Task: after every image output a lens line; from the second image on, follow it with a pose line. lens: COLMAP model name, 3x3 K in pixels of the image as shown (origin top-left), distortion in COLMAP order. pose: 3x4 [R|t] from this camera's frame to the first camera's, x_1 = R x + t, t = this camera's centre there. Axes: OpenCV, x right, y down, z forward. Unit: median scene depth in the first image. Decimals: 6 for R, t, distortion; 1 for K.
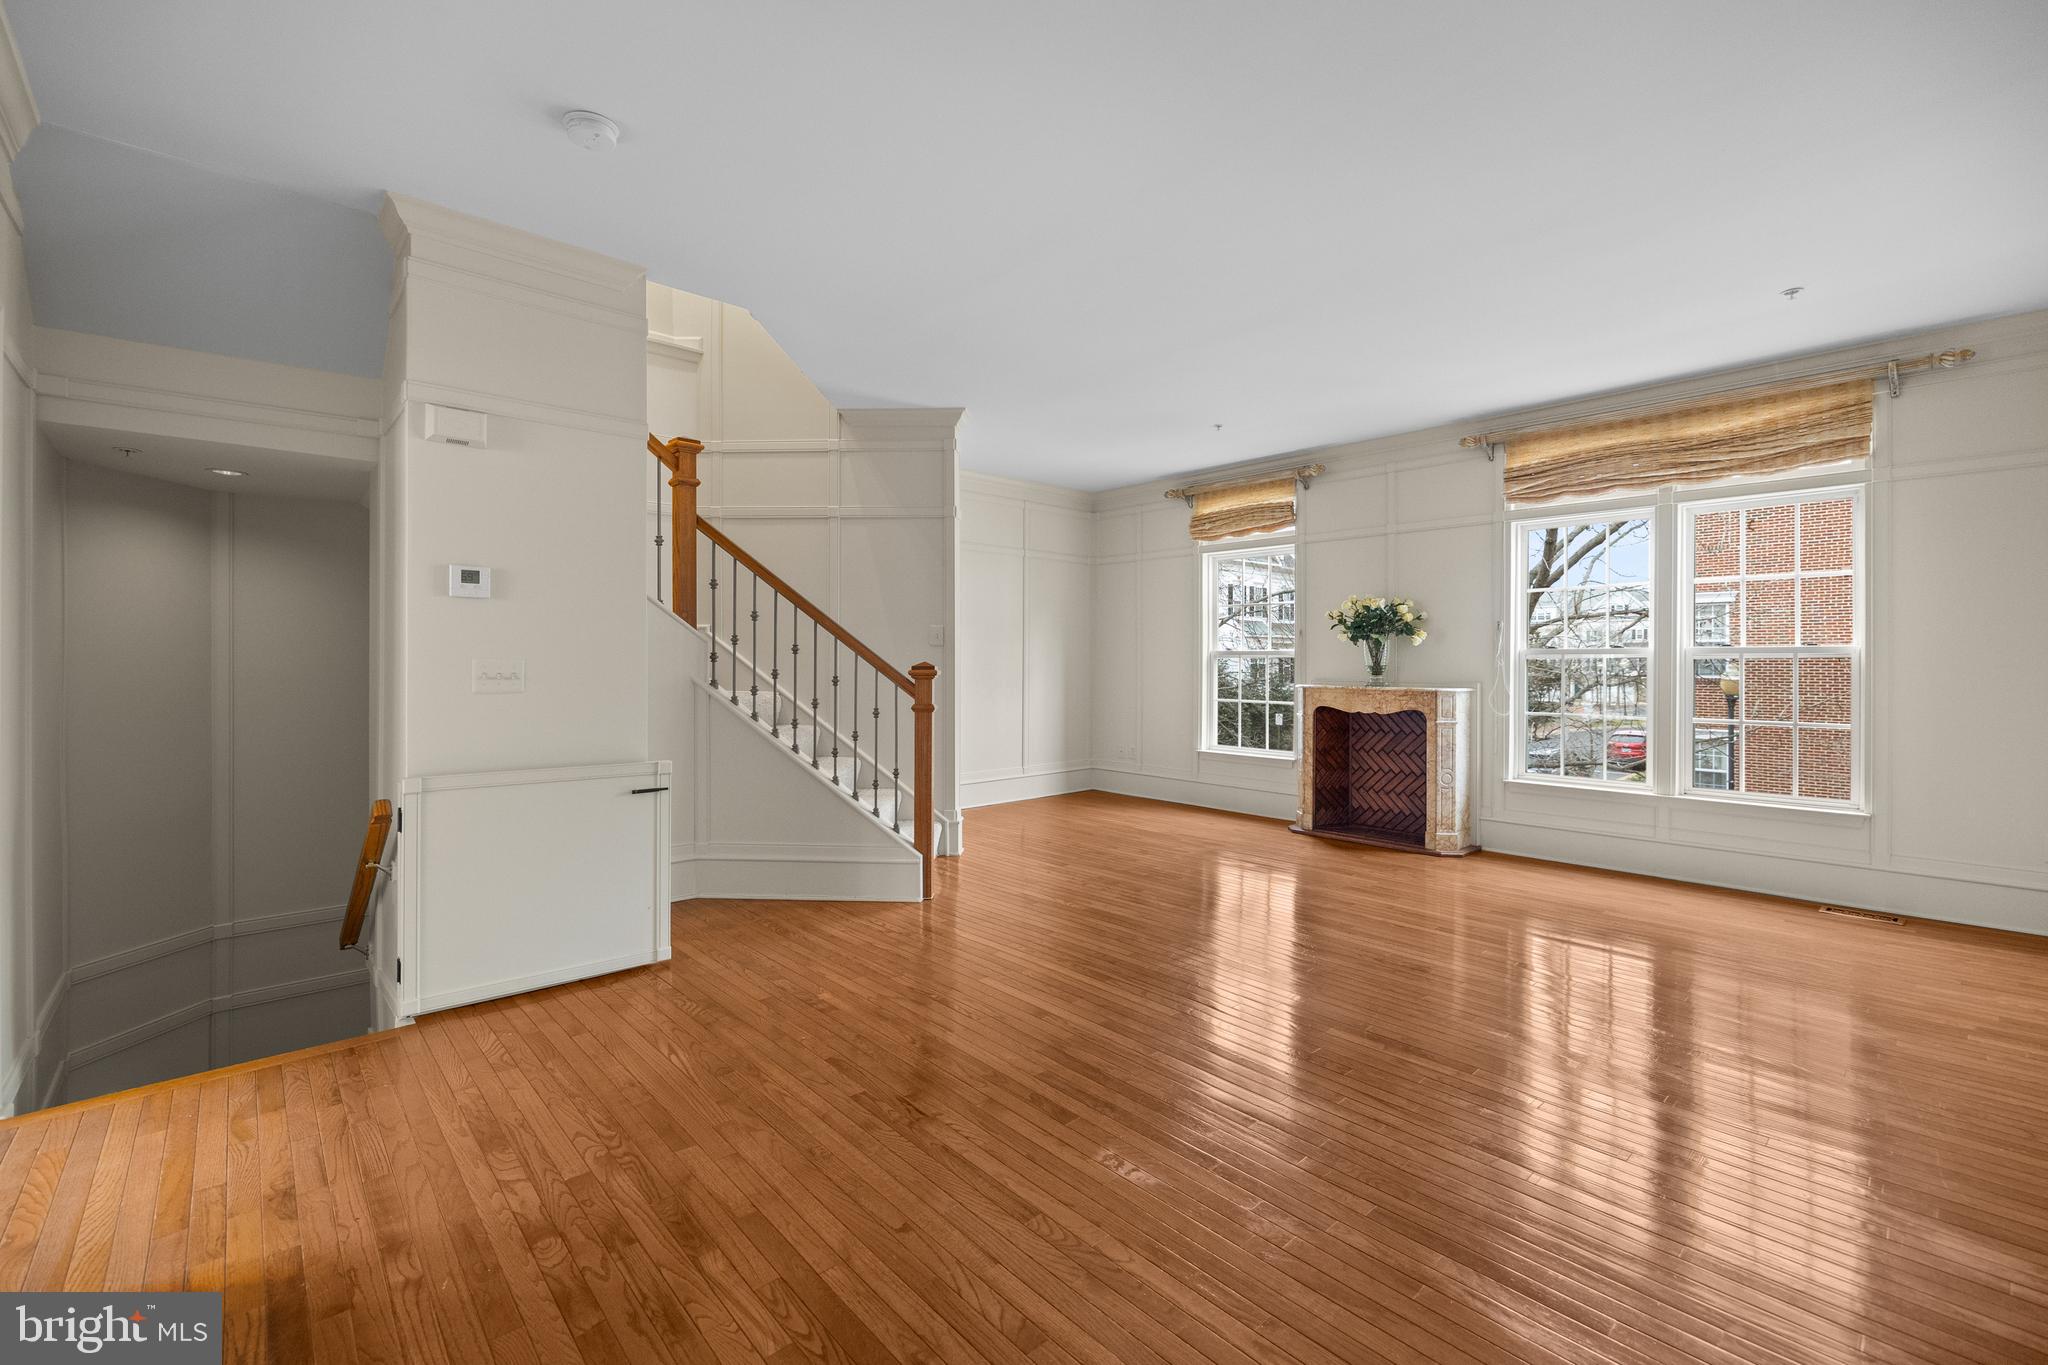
lens RADIAL K [[869.3, 0, 1031.6], [0, 869.3, 667.2], [0, 0, 1]] dist [0.000504, -0.000415]
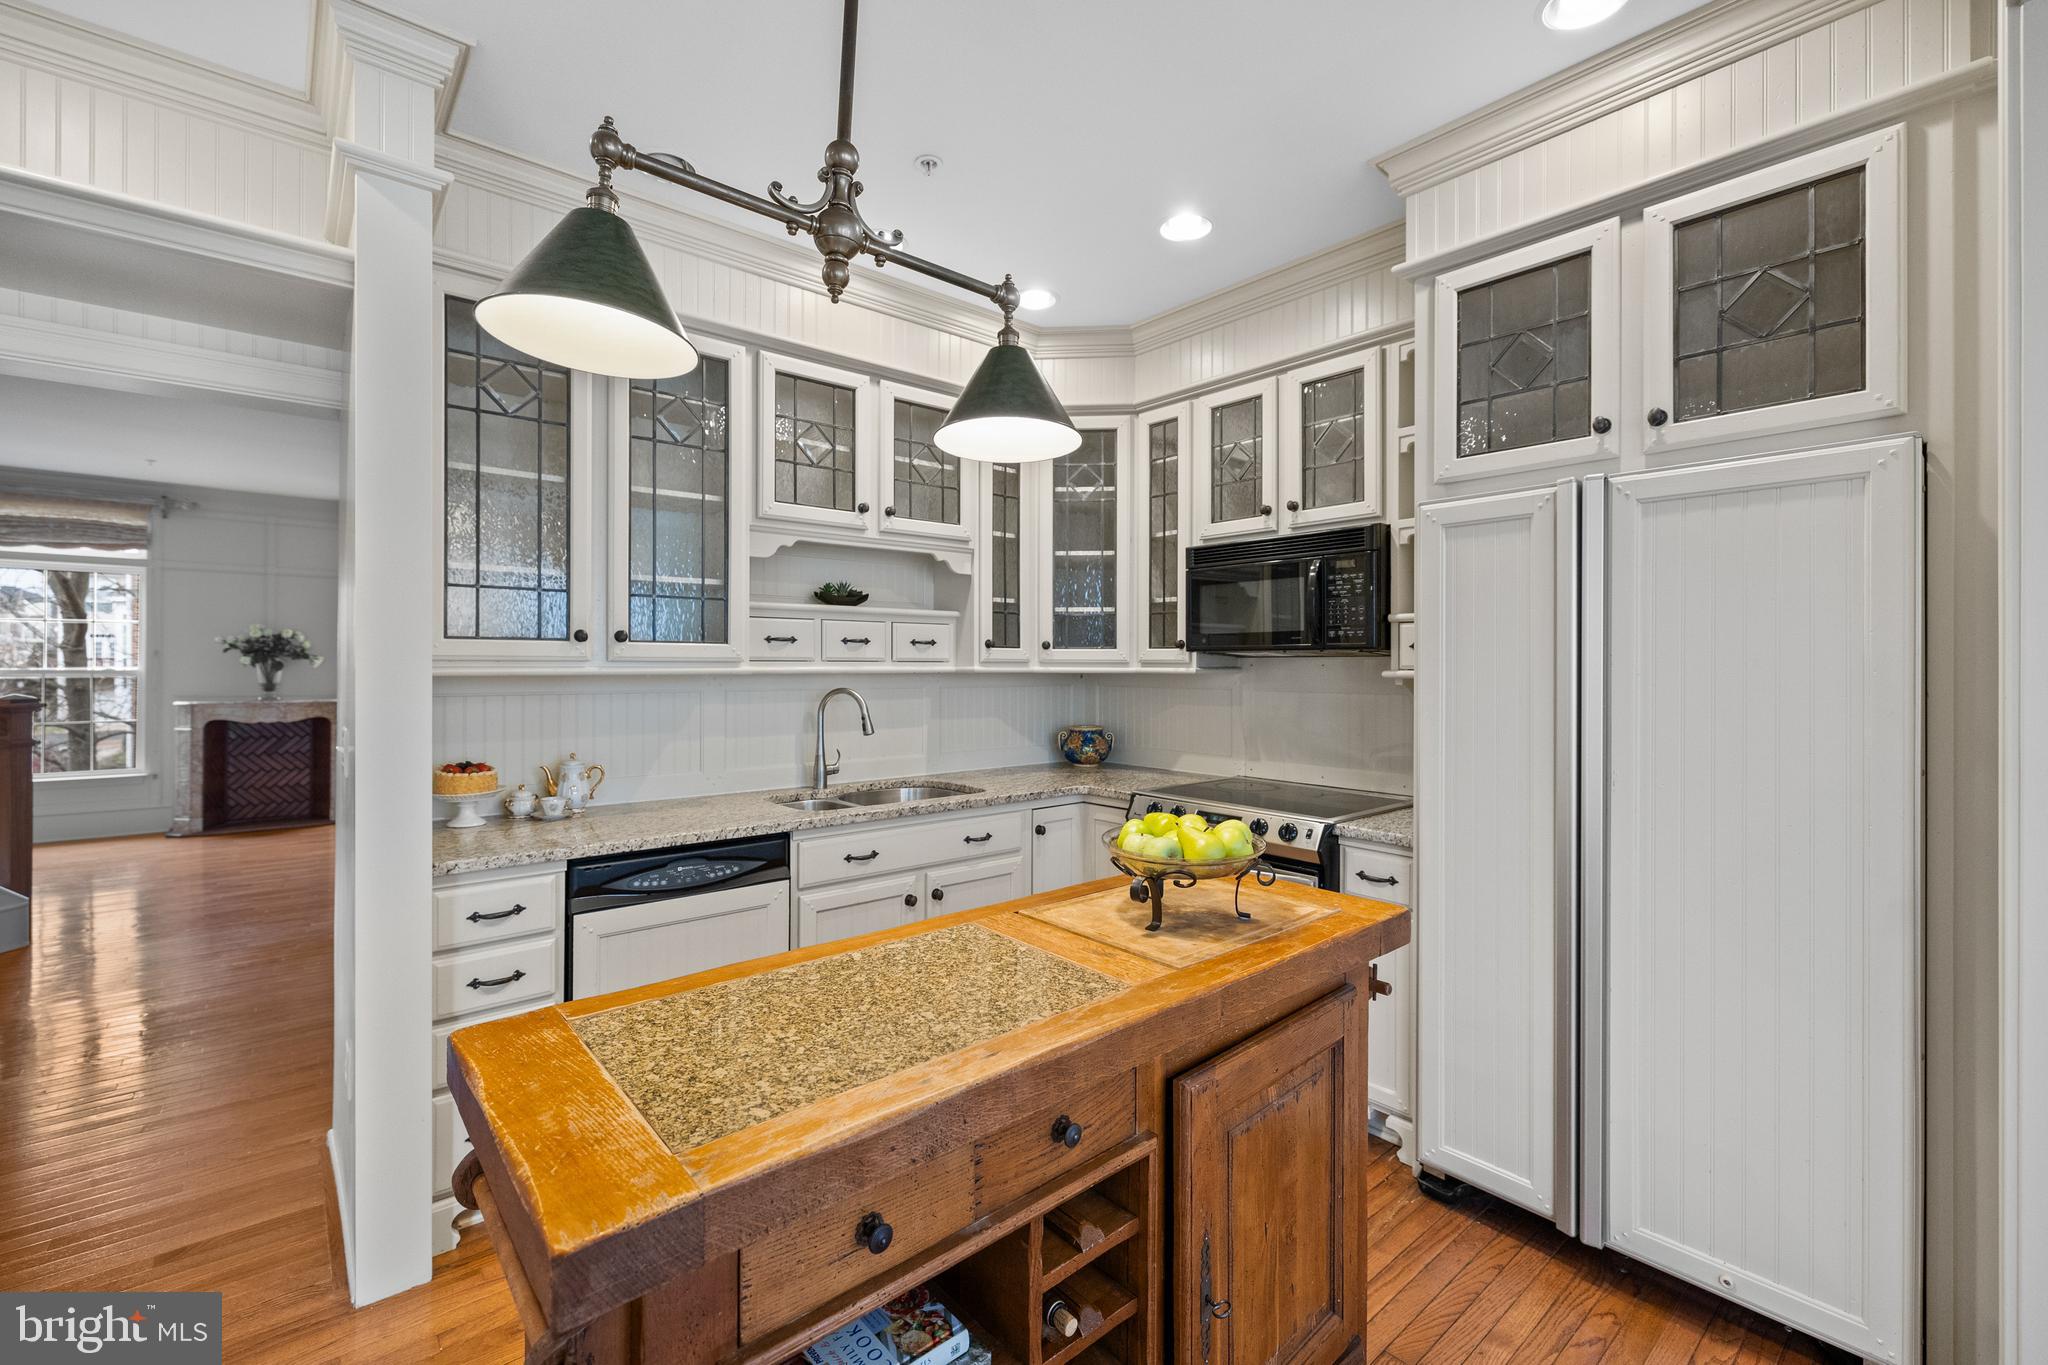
lens RADIAL K [[869.3, 0, 1012.7], [0, 869.3, 661.9], [0, 0, 1]] dist [0.000504, -0.000415]
pose [[0.041770, -0.001475, 0.999126, -0.829602], [0.000568, 0.999999, 0.001453, -0.035276], [-0.999127, 0.000507, 0.041771, -0.095615]]
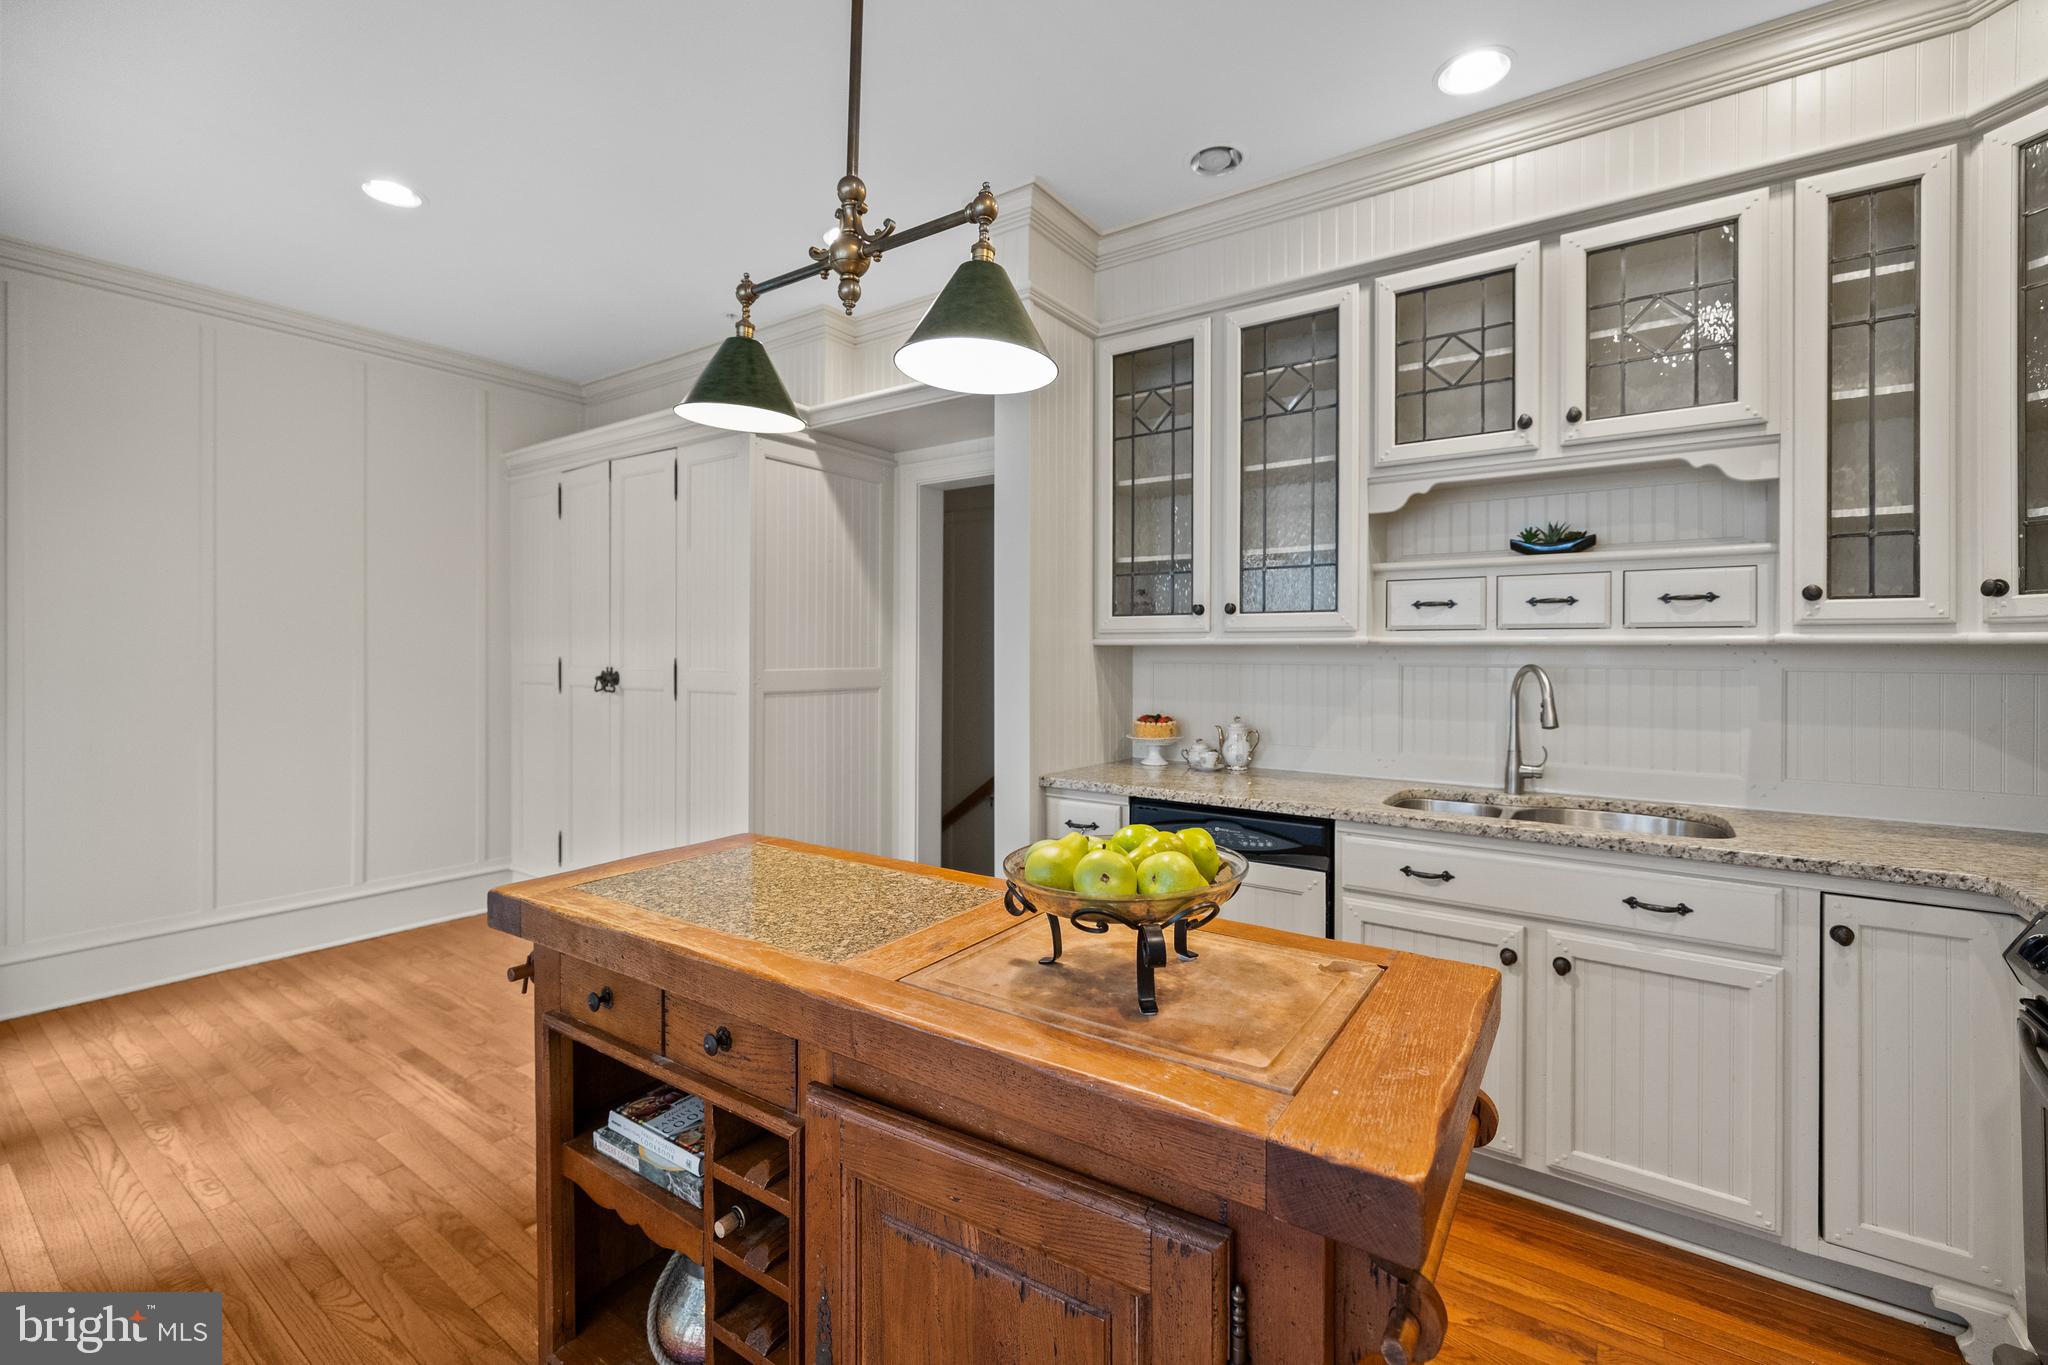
lens RADIAL K [[869.3, 0, 1030.1], [0, 869.3, 652.1], [0, 0, 1]] dist [0.000504, -0.000415]
pose [[0.974002, 0.000248, 0.226539, -0.599145], [0.000561, 0.999994, -0.003506, -0.021766], [-0.226539, 0.003542, 0.973996, -0.329299]]
